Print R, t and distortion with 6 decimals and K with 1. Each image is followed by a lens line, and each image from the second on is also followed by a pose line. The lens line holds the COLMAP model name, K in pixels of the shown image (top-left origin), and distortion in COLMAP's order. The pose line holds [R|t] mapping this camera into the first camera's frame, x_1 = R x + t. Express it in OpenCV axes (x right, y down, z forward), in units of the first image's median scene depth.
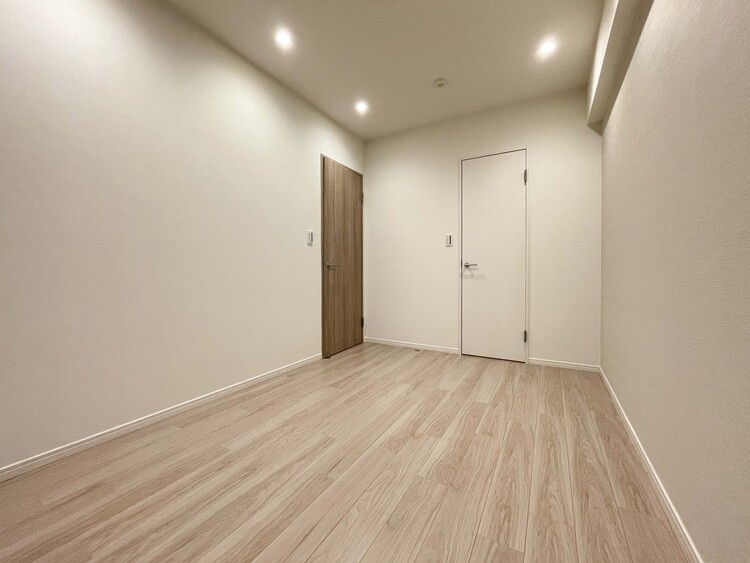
lens RADIAL K [[302.7, 0, 375.0], [0, 302.7, 281.5], [0, 0, 1]] dist [0.000449, 0.000087]
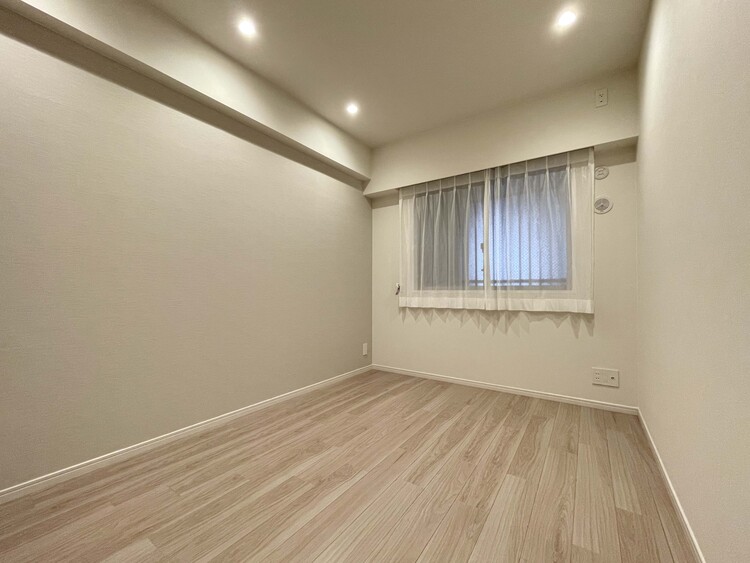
lens RADIAL K [[302.7, 0, 375.0], [0, 302.7, 281.5], [0, 0, 1]] dist [0.000449, 0.000087]
pose [[-0.996986, 0.003008, 0.077528, -0.120515], [0.003148, 0.999994, 0.001689, -0.092354], [-0.077522, 0.001928, -0.996989, 2.147041]]
